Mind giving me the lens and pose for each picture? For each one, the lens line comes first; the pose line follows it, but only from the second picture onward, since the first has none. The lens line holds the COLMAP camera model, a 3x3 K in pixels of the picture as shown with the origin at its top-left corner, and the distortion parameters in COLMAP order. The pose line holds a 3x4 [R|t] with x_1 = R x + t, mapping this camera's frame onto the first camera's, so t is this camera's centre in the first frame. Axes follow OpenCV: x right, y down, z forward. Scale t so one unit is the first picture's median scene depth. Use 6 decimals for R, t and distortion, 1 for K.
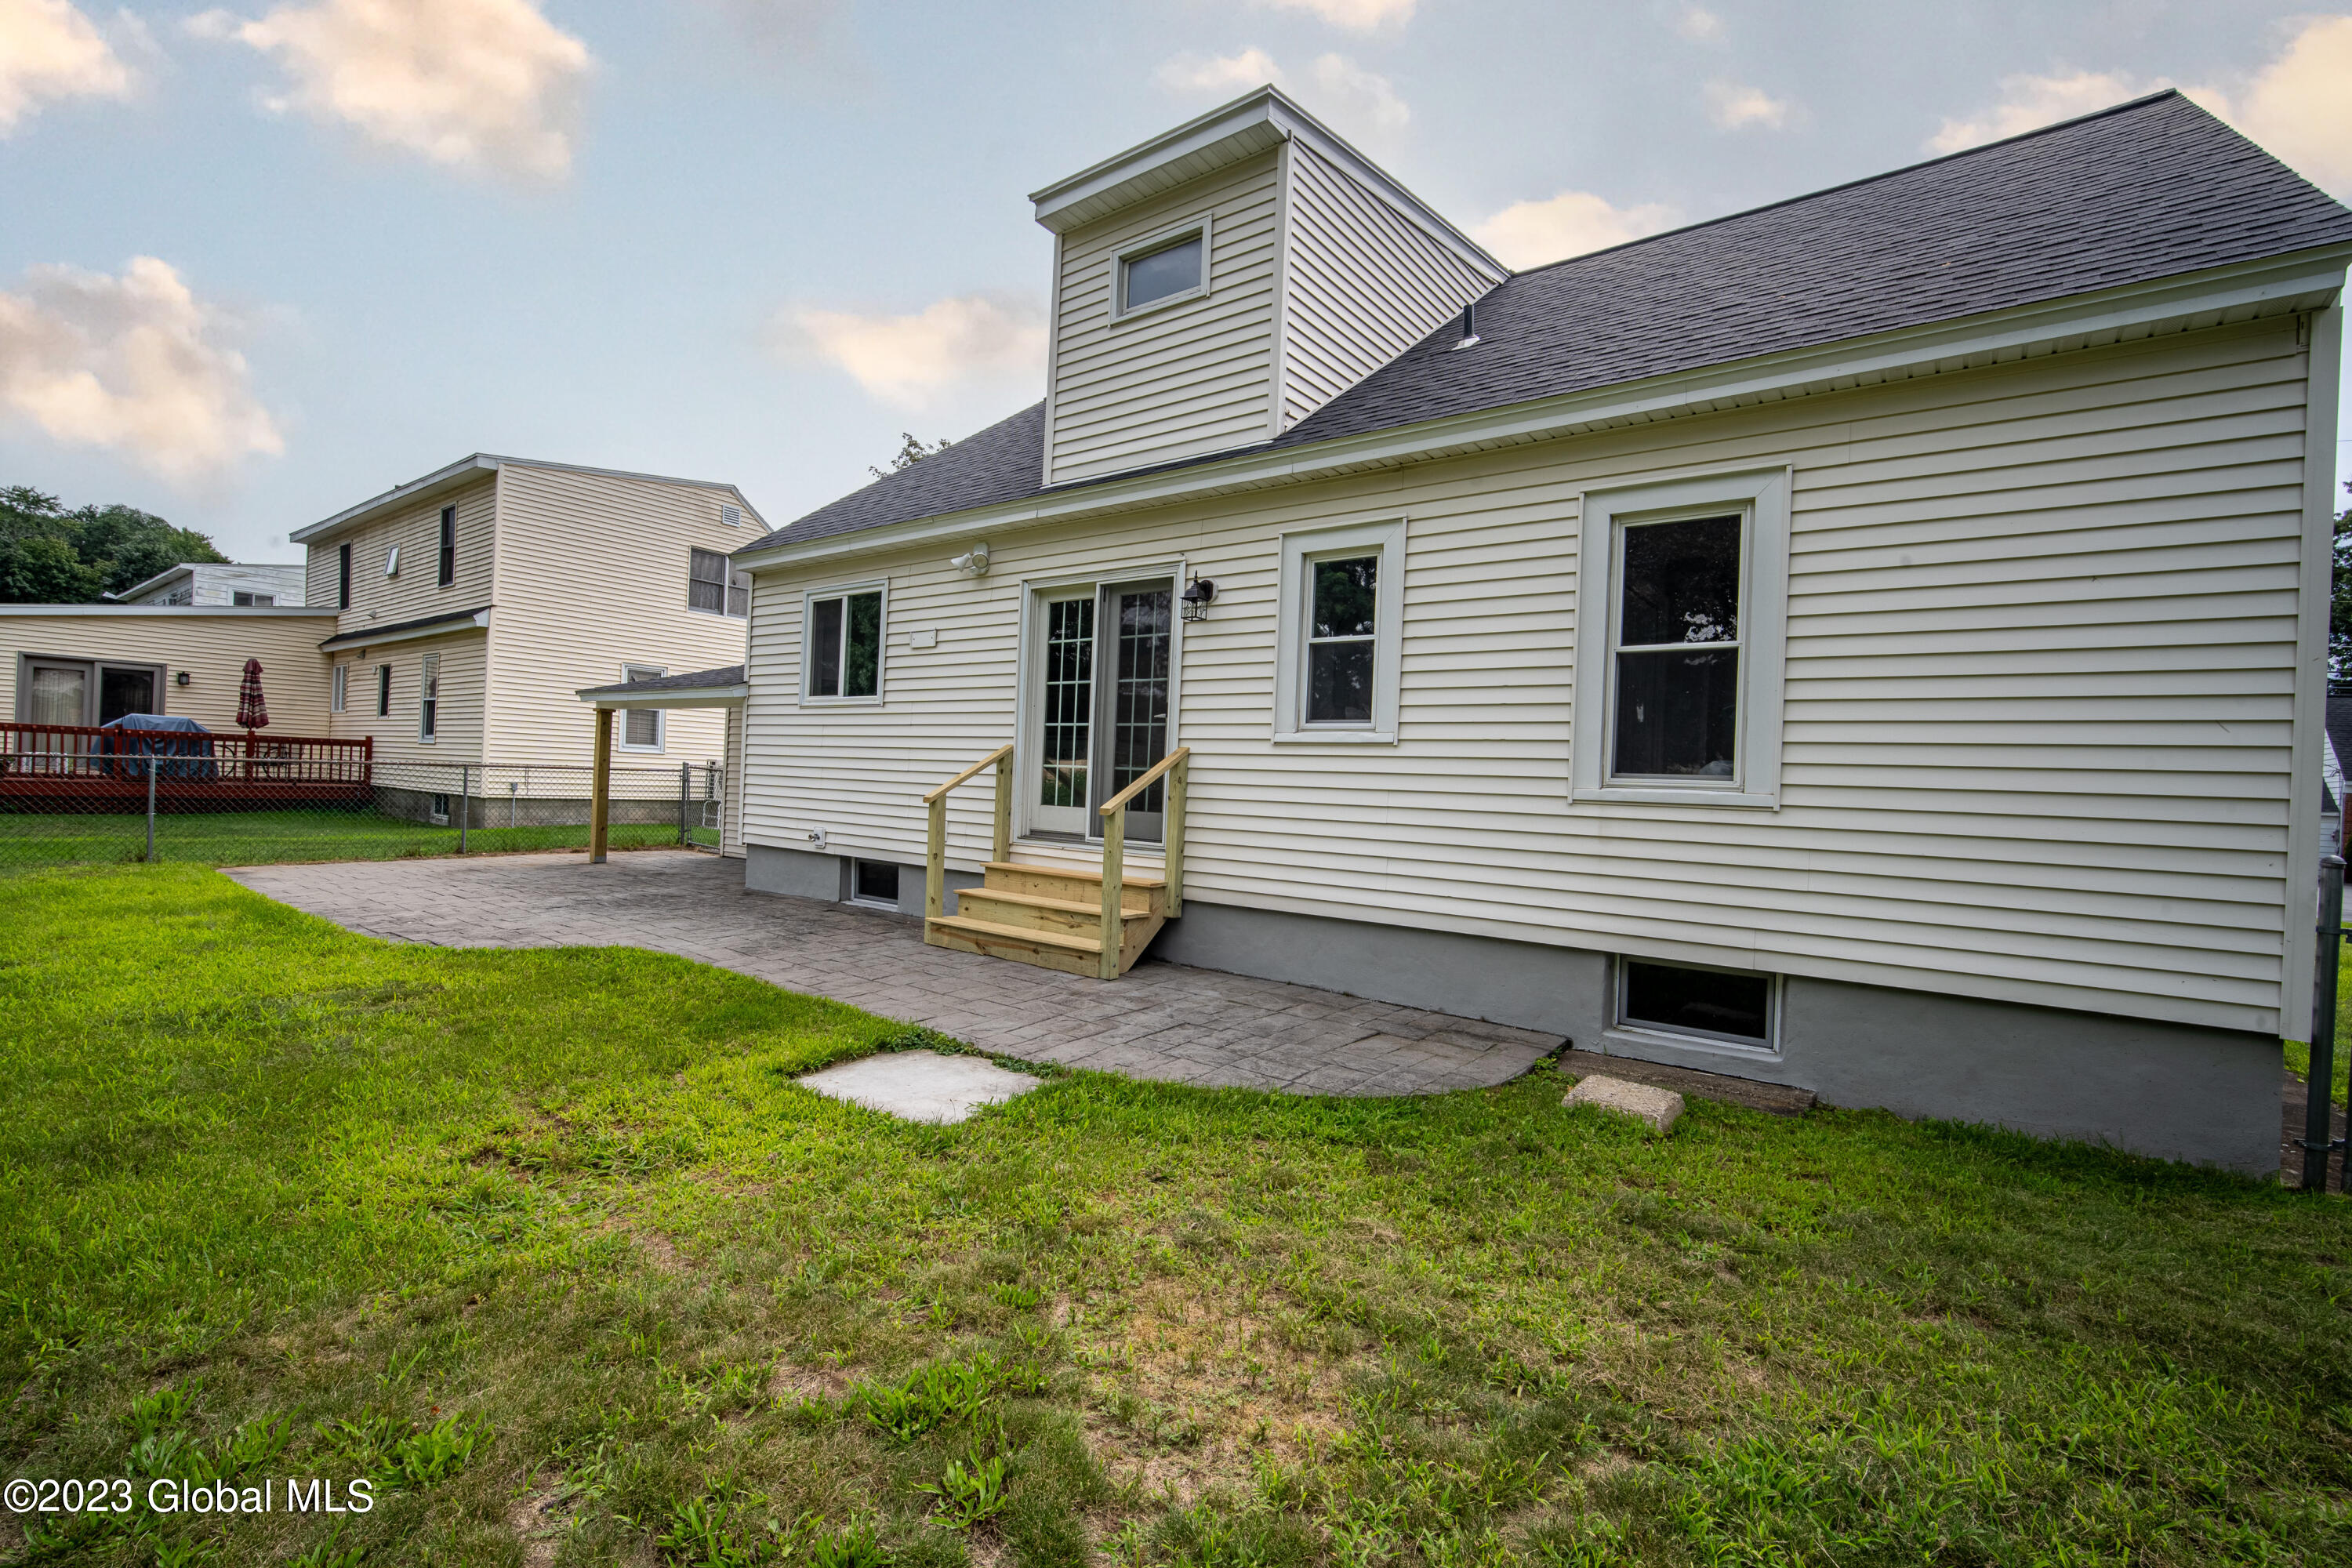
lens RADIAL K [[1002.0, 0, 1176.0], [0, 1002.0, 784.0], [0, 0, 1]] dist [-0.012206, 0.003271]
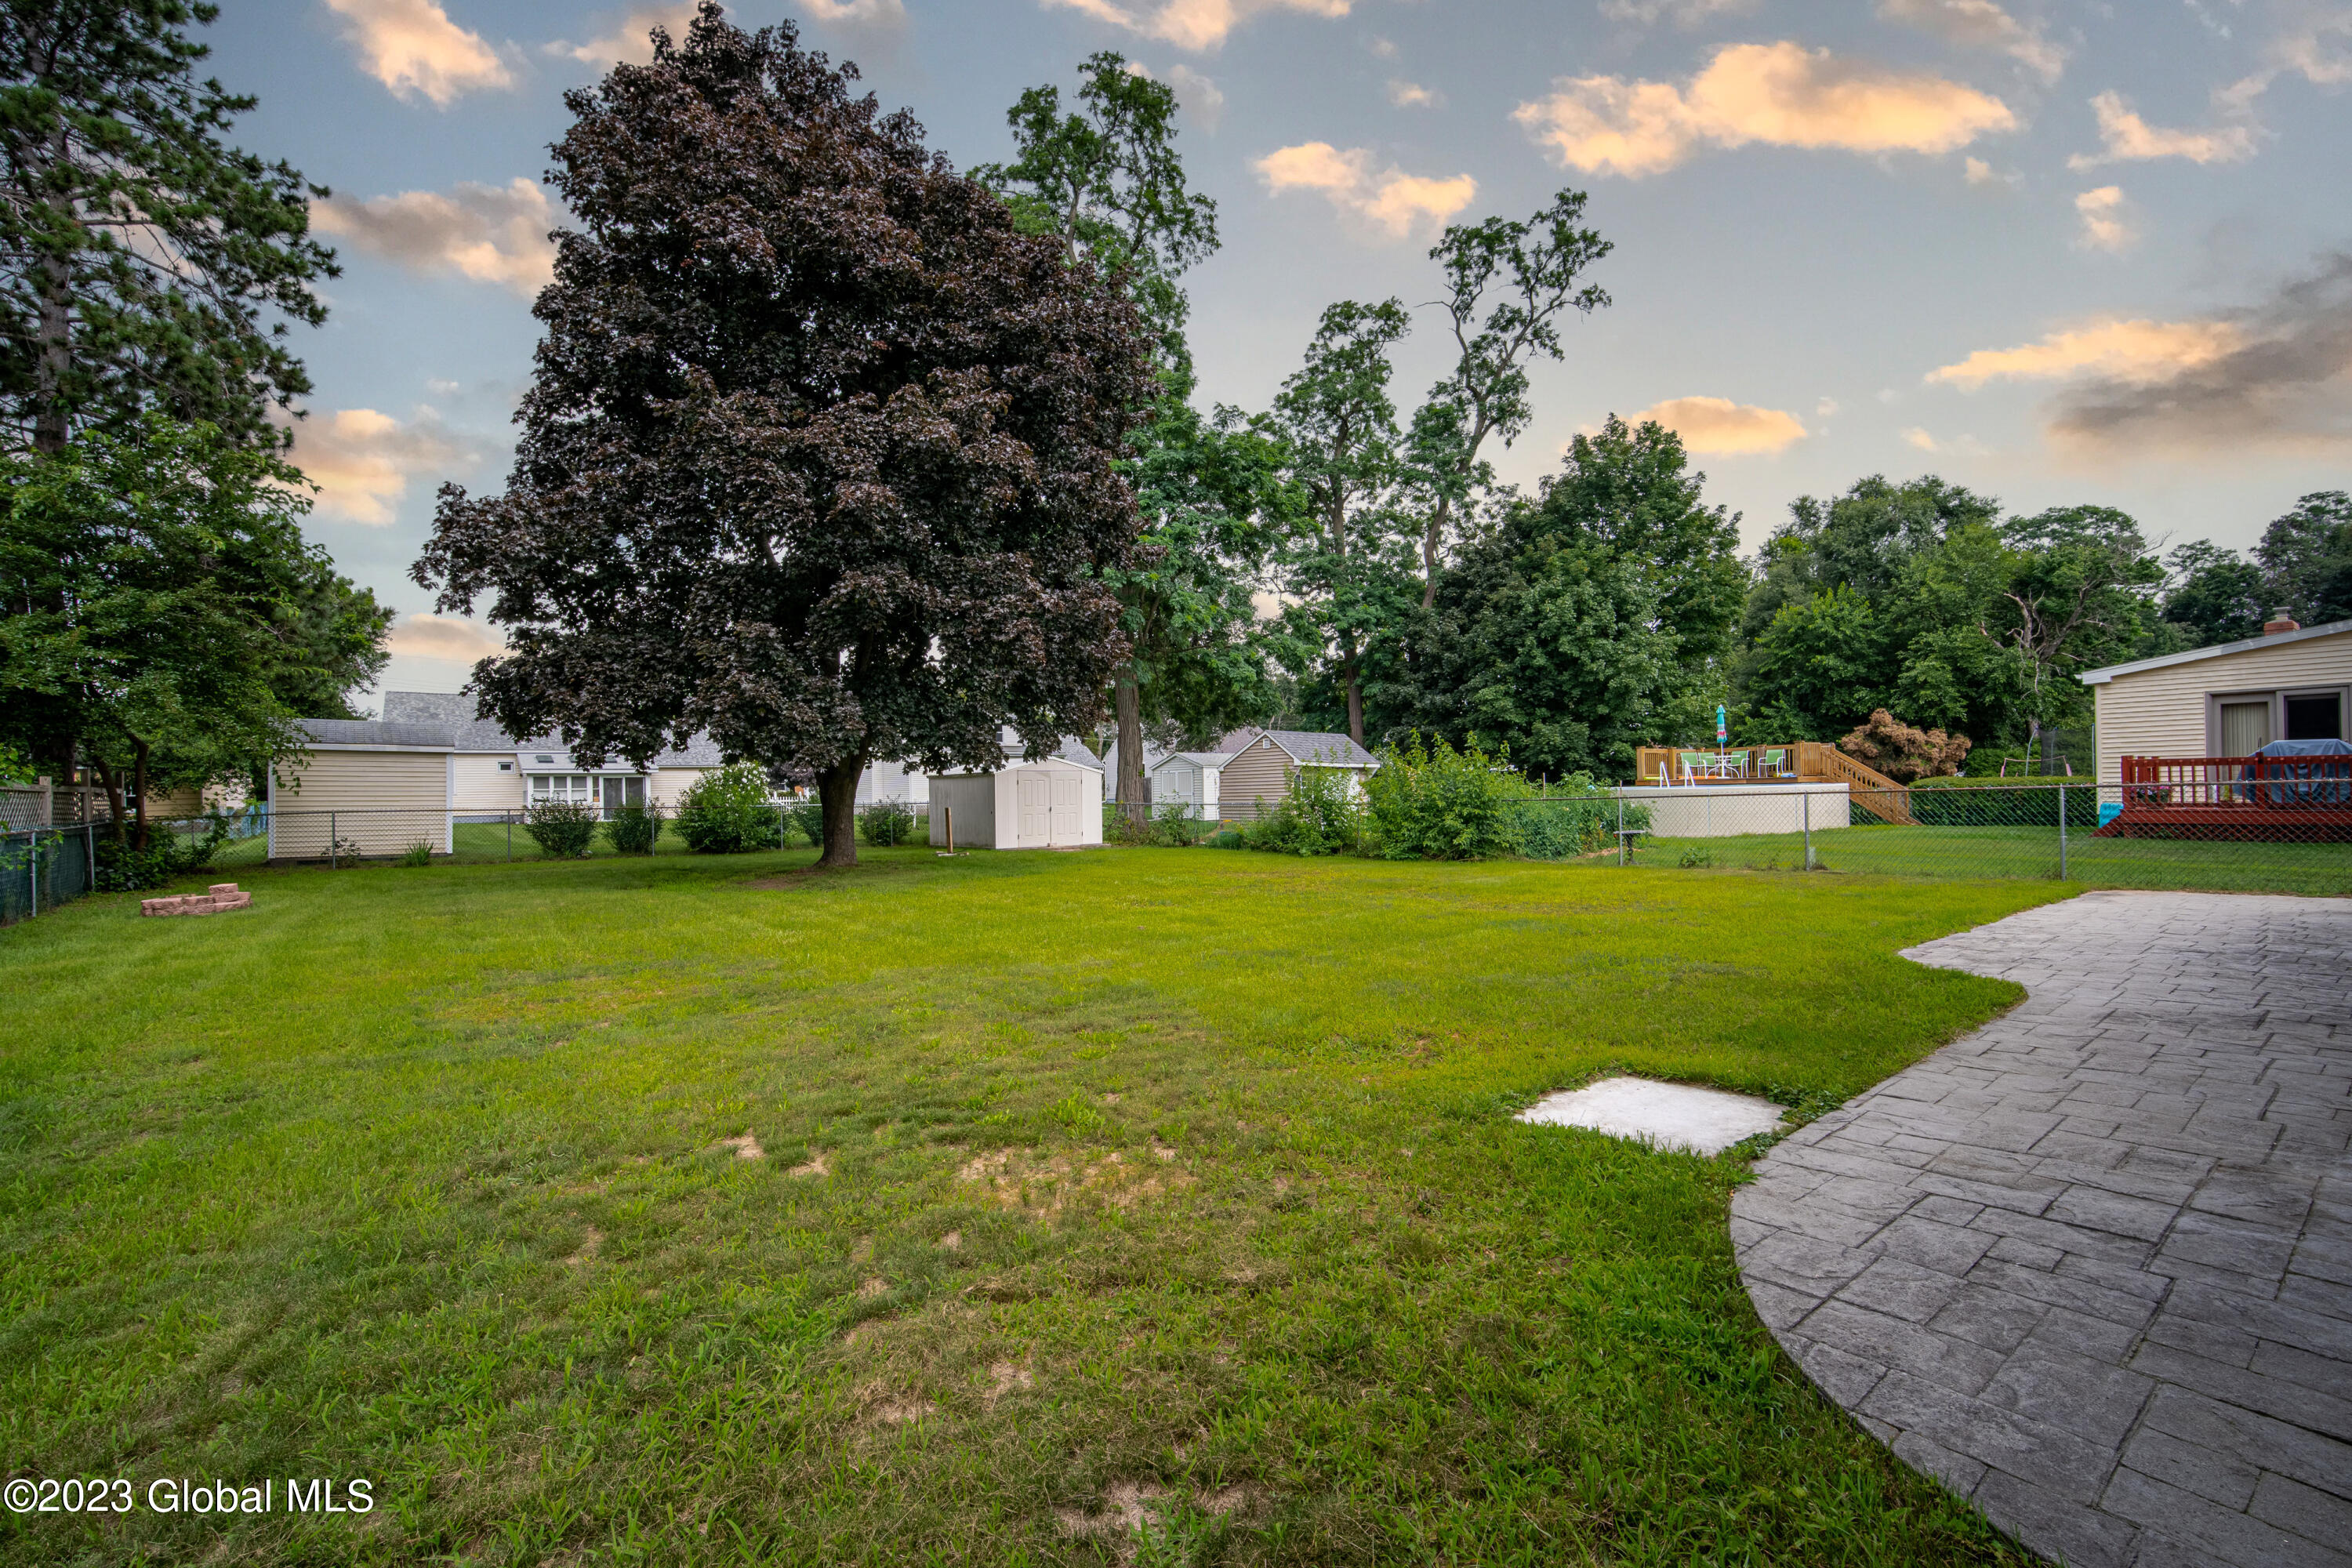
lens RADIAL K [[1002.0, 0, 1176.0], [0, 1002.0, 784.0], [0, 0, 1]] dist [-0.012206, 0.003271]
pose [[-0.253145, -0.044123, -0.966422, 0.725001], [0.012034, 0.998738, -0.048751, 0.031102], [0.967353, -0.023971, -0.252295, 0.758120]]
